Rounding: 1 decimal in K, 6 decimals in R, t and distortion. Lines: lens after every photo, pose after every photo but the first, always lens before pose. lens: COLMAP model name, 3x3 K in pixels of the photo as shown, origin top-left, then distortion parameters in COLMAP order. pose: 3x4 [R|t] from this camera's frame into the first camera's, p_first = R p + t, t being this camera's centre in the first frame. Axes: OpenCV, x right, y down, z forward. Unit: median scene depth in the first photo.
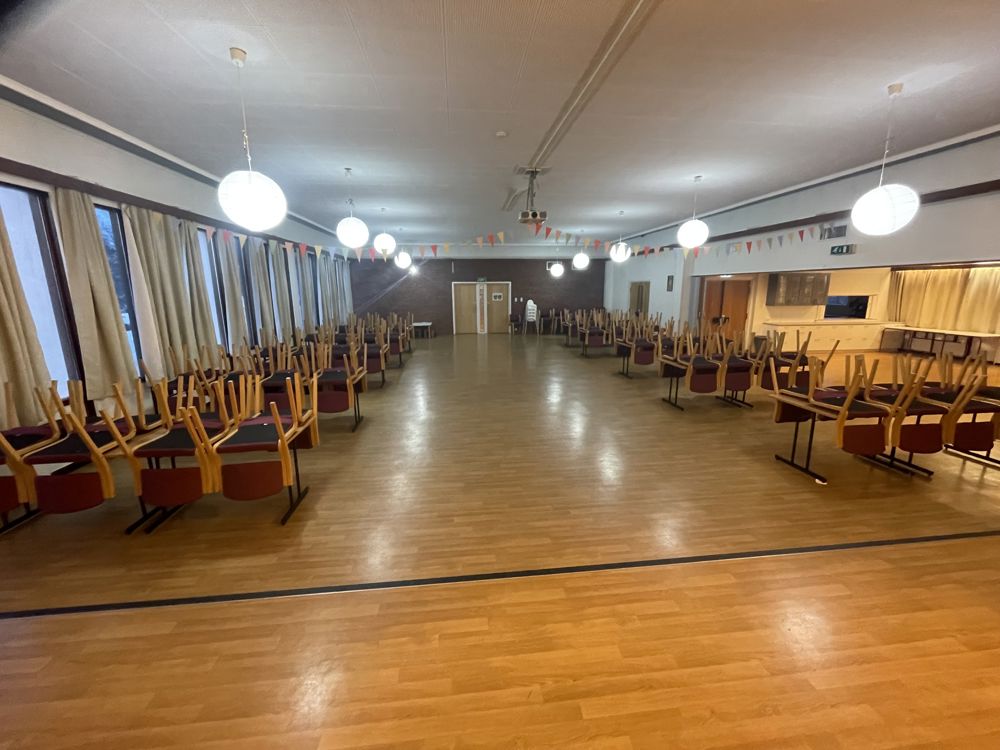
lens RADIAL K [[404.1, 0, 500.7], [0, 404.1, 372.4], [0, 0, 1]] dist [-0.000994, -0.000152]
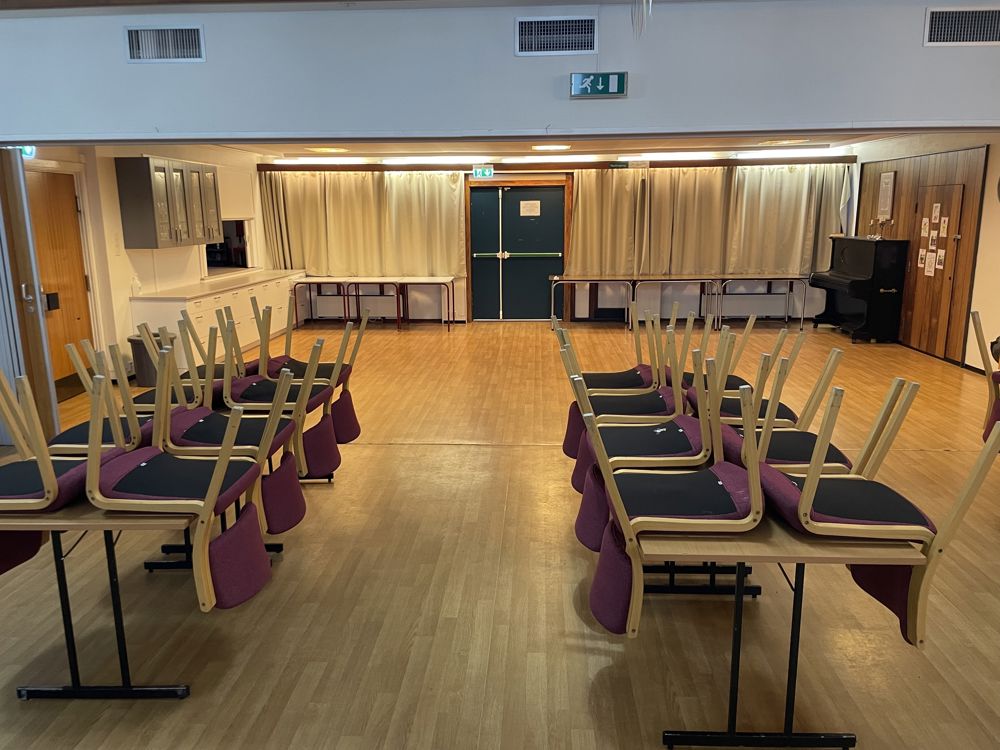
lens RADIAL K [[757.3, 0, 500.8], [0, 757.3, 374.8], [0, 0, 1]] dist [0.006468, 0.002953]
pose [[0.155196, -0.202015, 0.967008, 0.042117], [0.209523, 0.963329, 0.167620, -0.104830], [-0.965409, 0.176597, 0.191832, 0.592288]]
